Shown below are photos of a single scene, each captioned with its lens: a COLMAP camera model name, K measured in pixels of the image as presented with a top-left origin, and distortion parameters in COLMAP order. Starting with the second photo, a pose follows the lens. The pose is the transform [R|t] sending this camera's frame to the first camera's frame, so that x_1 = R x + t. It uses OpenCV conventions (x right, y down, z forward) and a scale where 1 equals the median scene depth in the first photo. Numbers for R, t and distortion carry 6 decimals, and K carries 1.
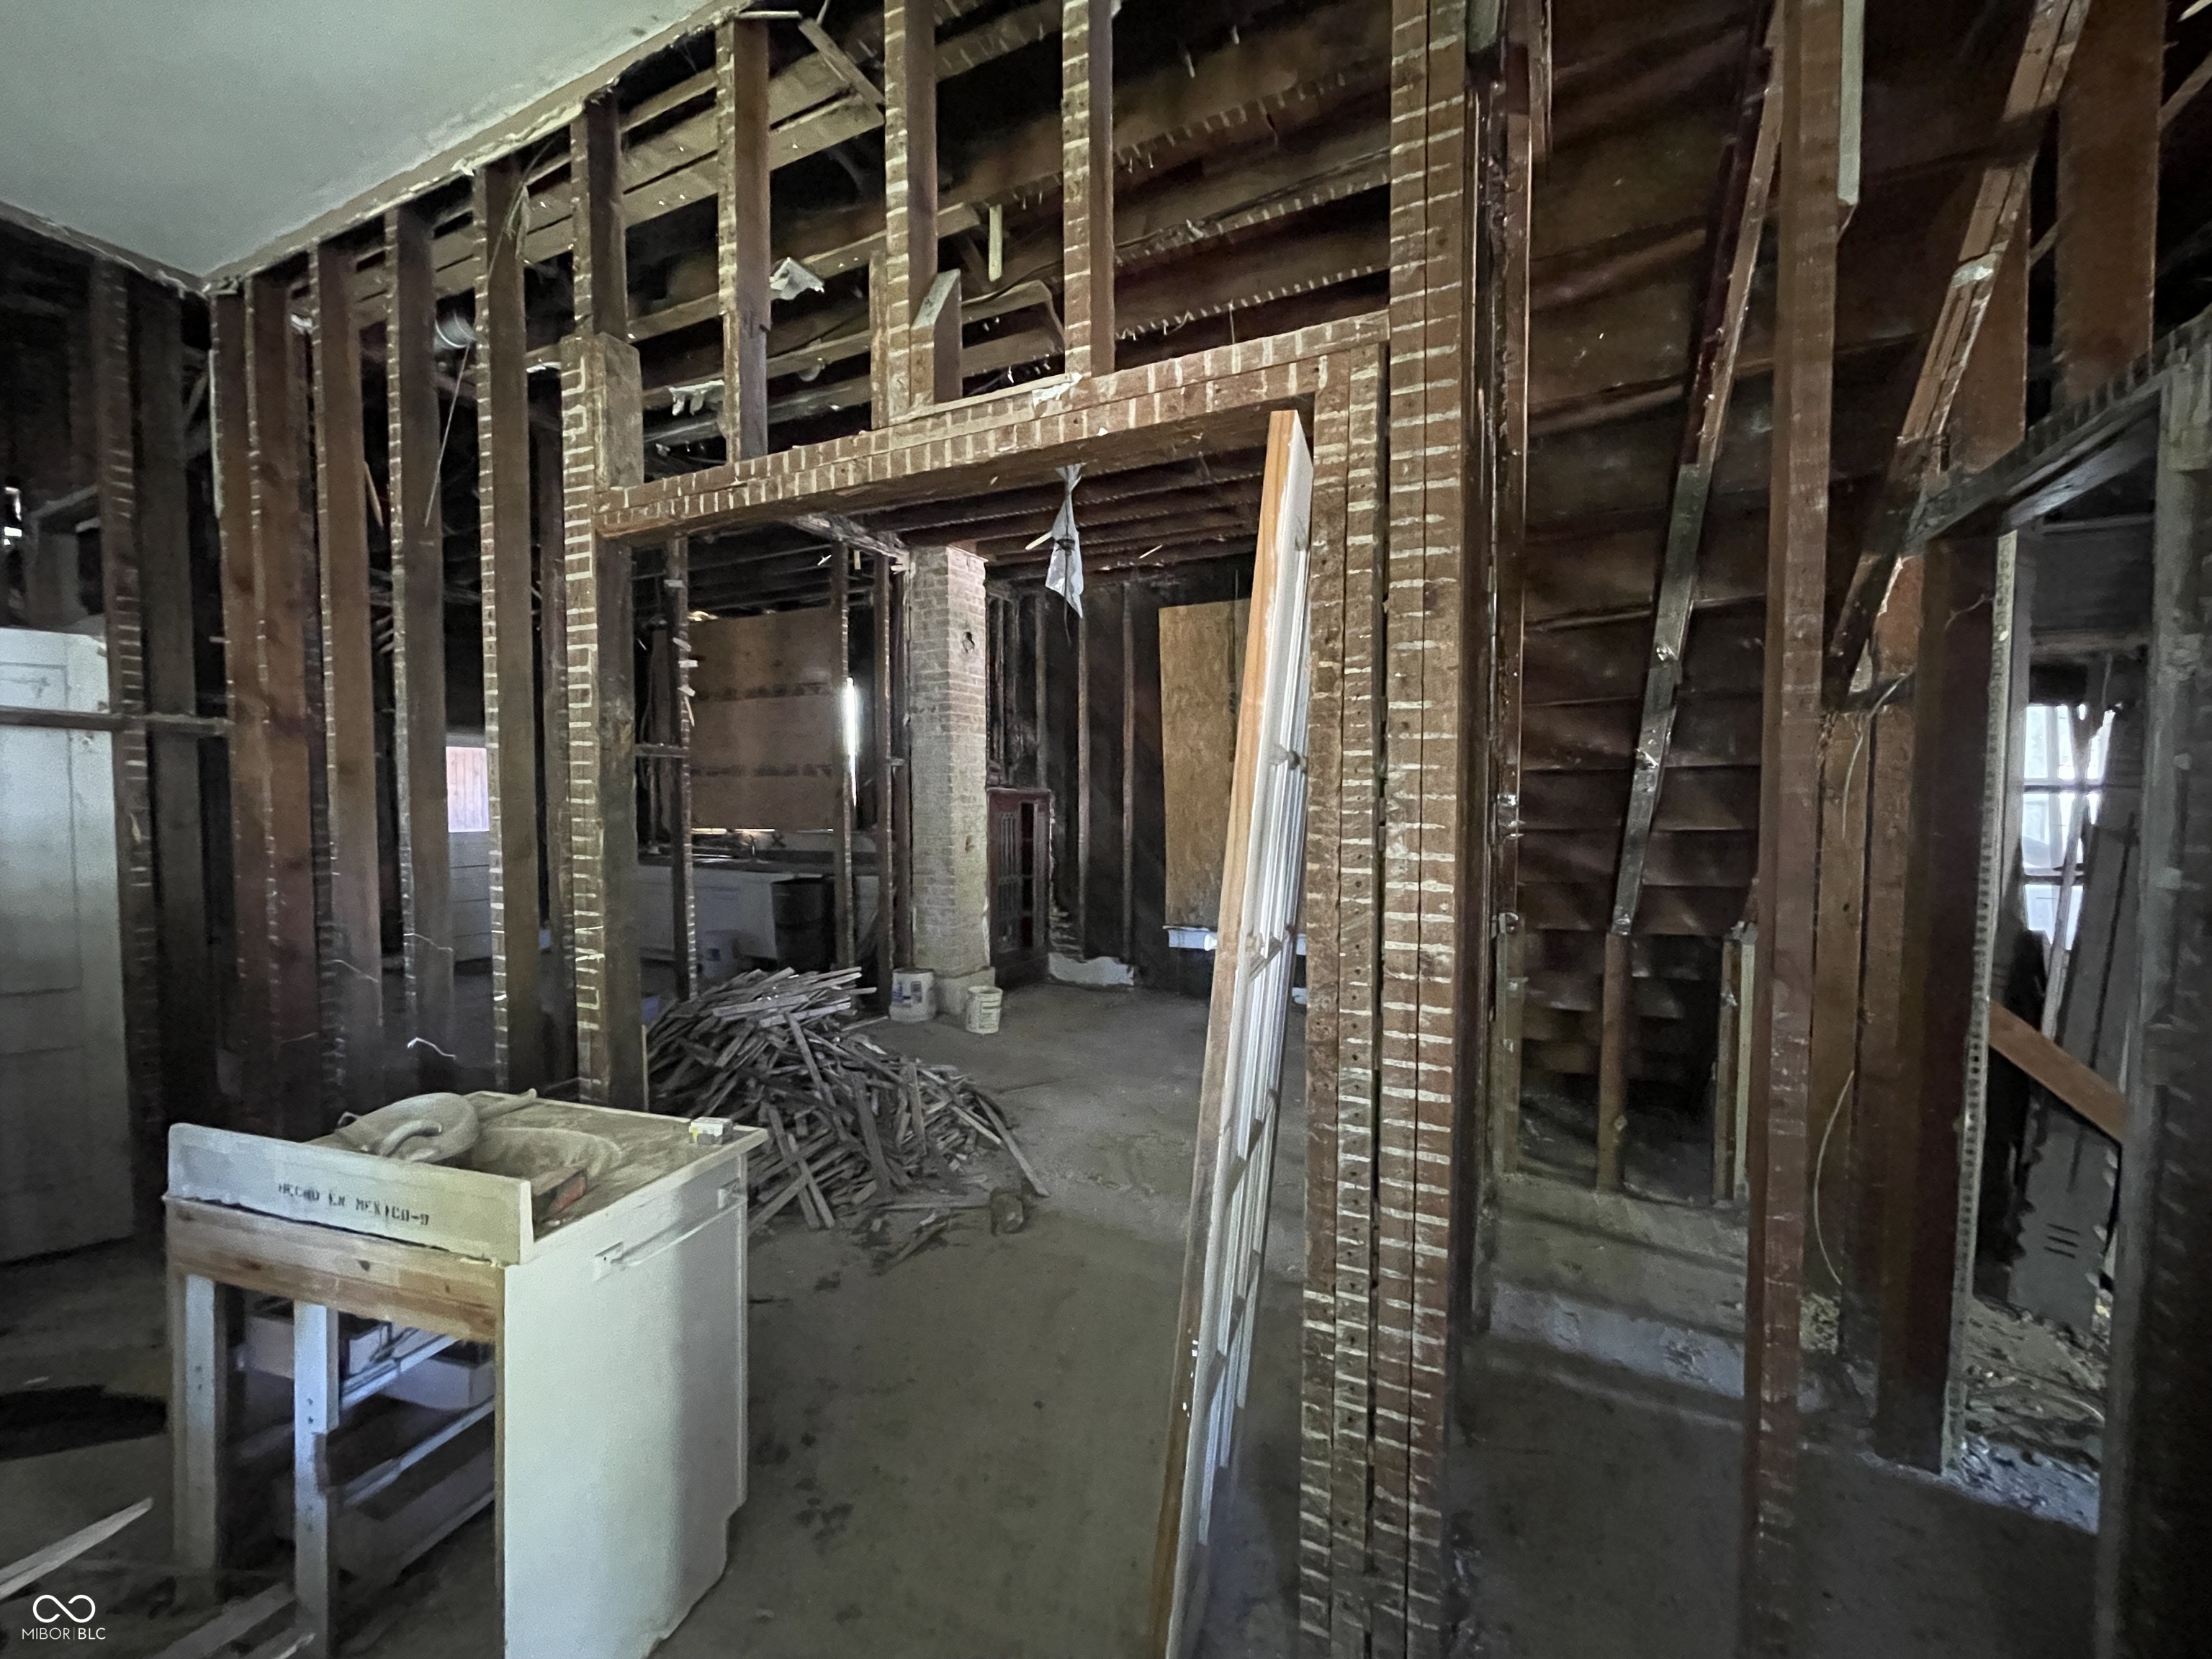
lens RADIAL K [[894.7, 0, 1108.4], [0, 894.7, 843.1], [0, 0, 1]] dist [0.001587, -0.001185]
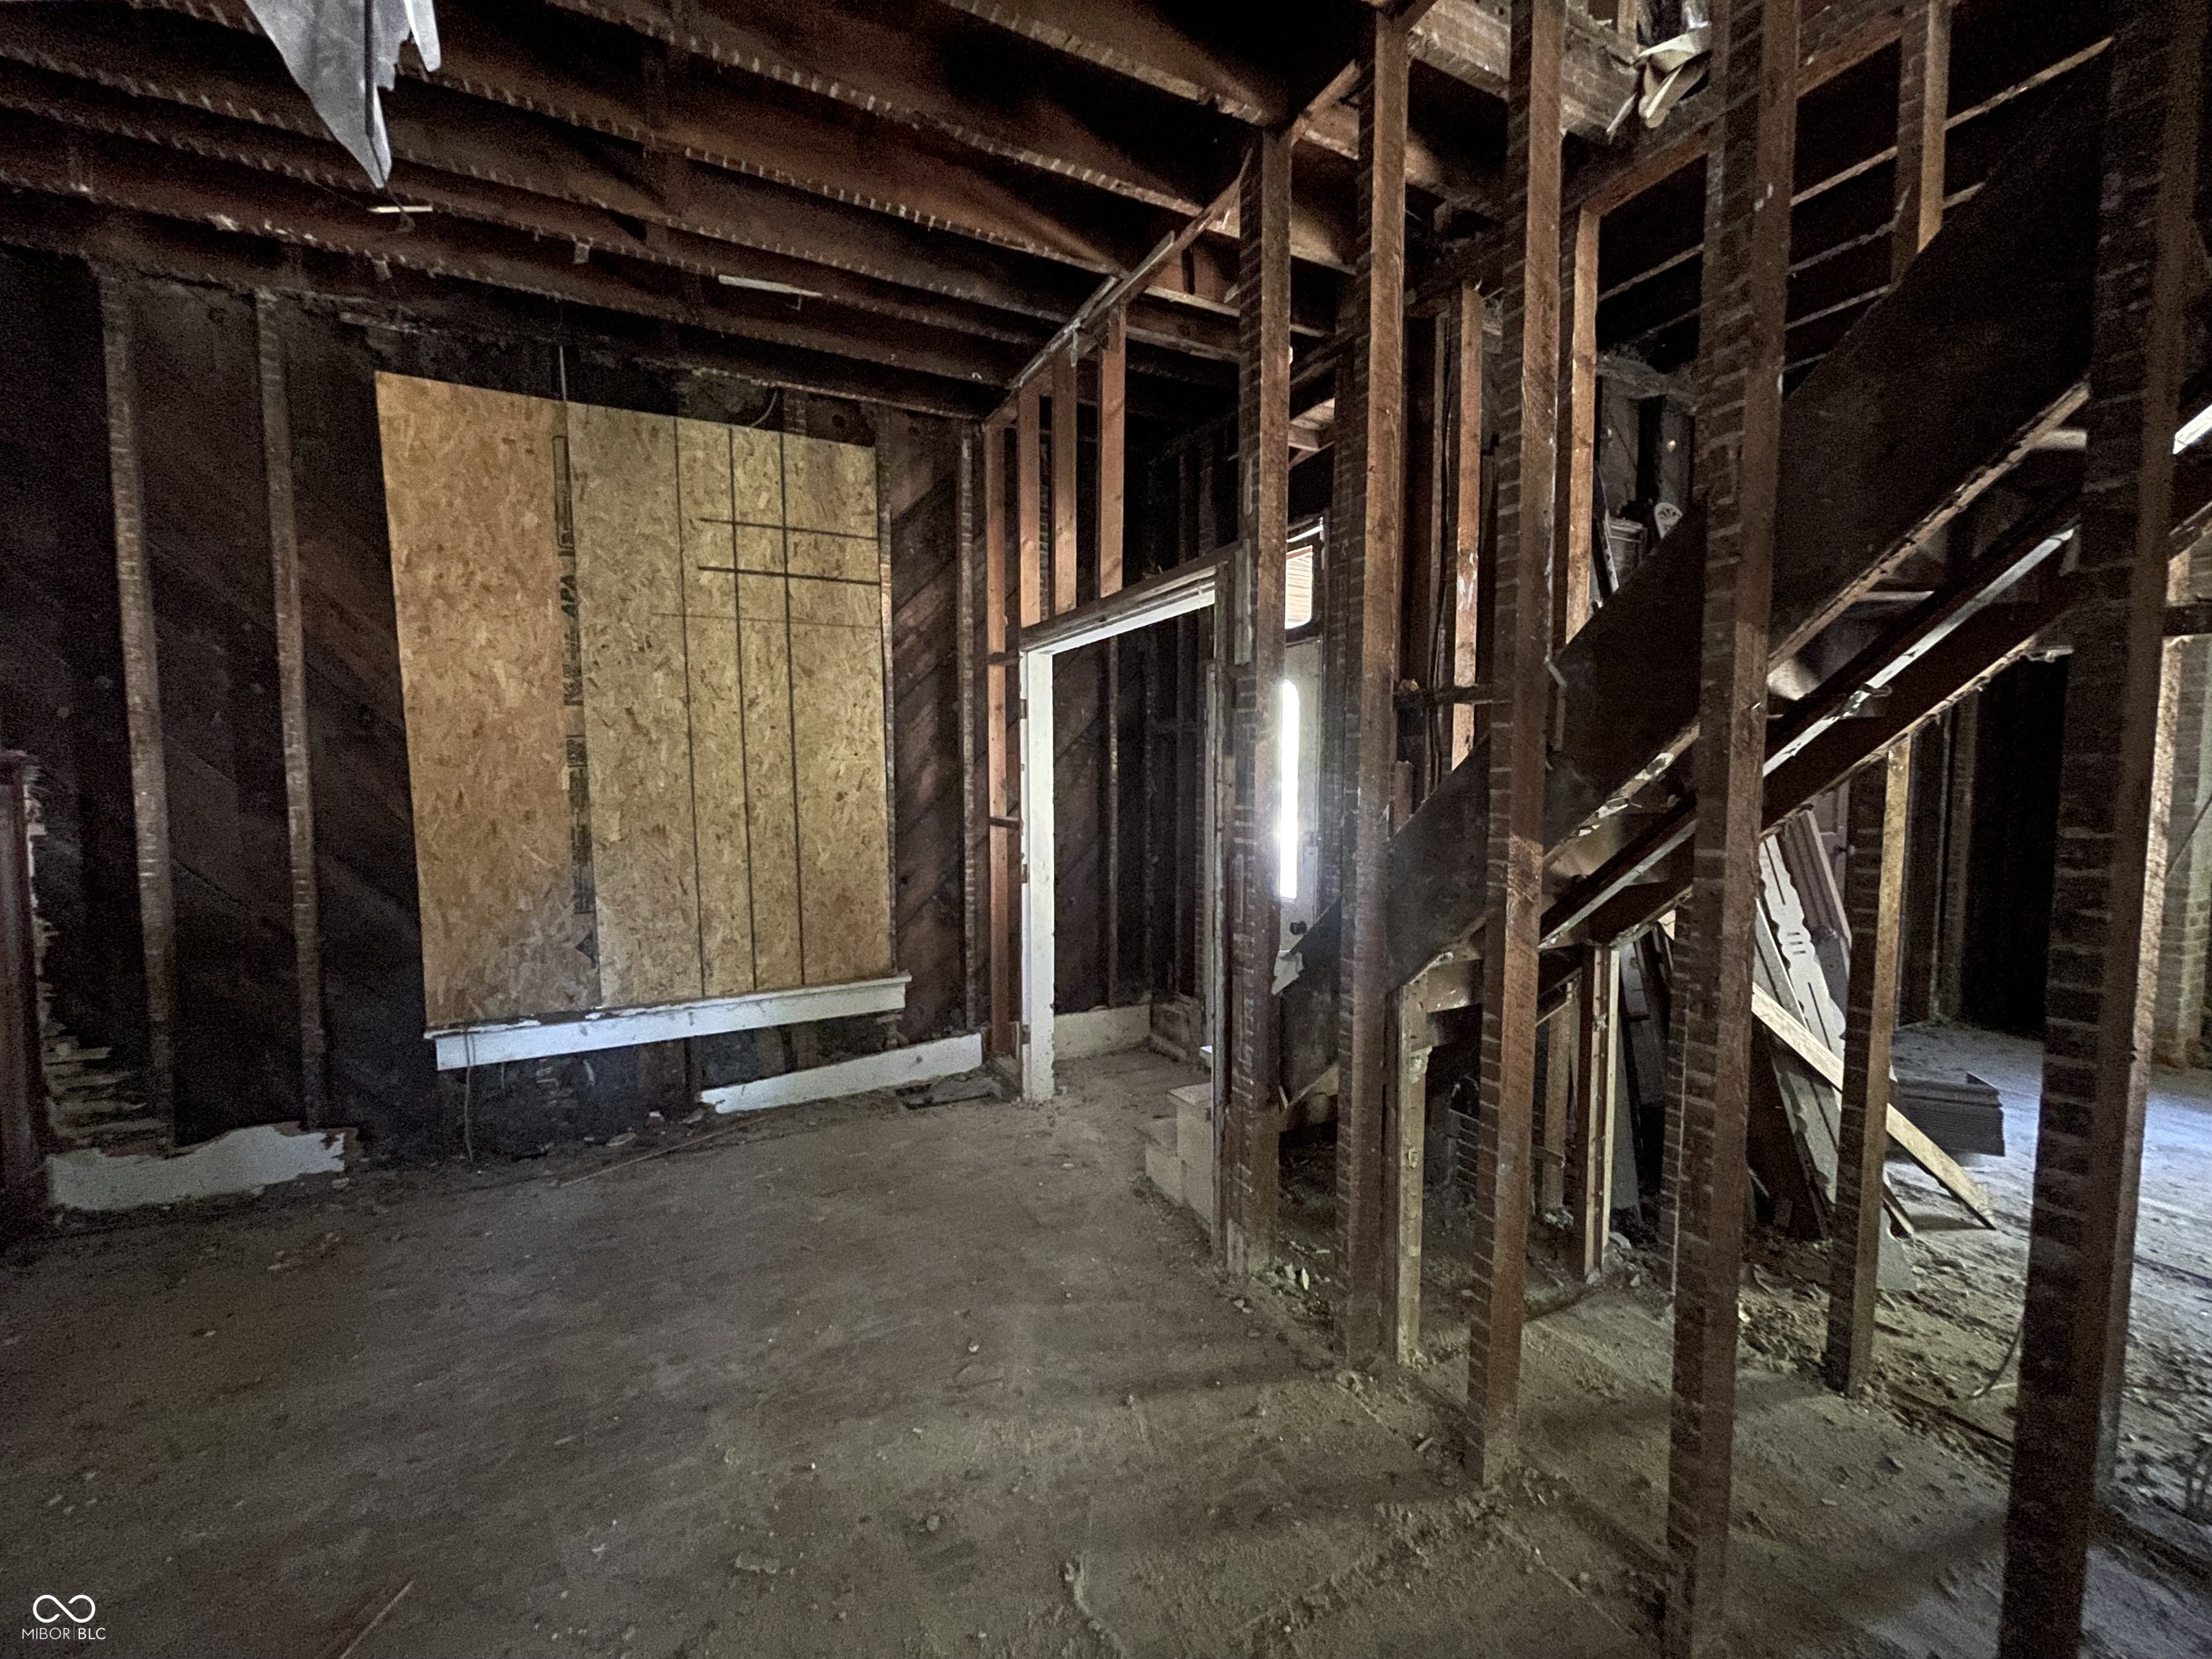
lens RADIAL K [[894.7, 0, 1108.3], [0, 894.7, 835.6], [0, 0, 1]] dist [0.001587, -0.001185]
pose [[0.615990, -0.054070, 0.785896, -0.093638], [0.043190, 0.998459, 0.034842, -0.017780], [-0.786569, 0.012480, 0.617376, 0.428619]]
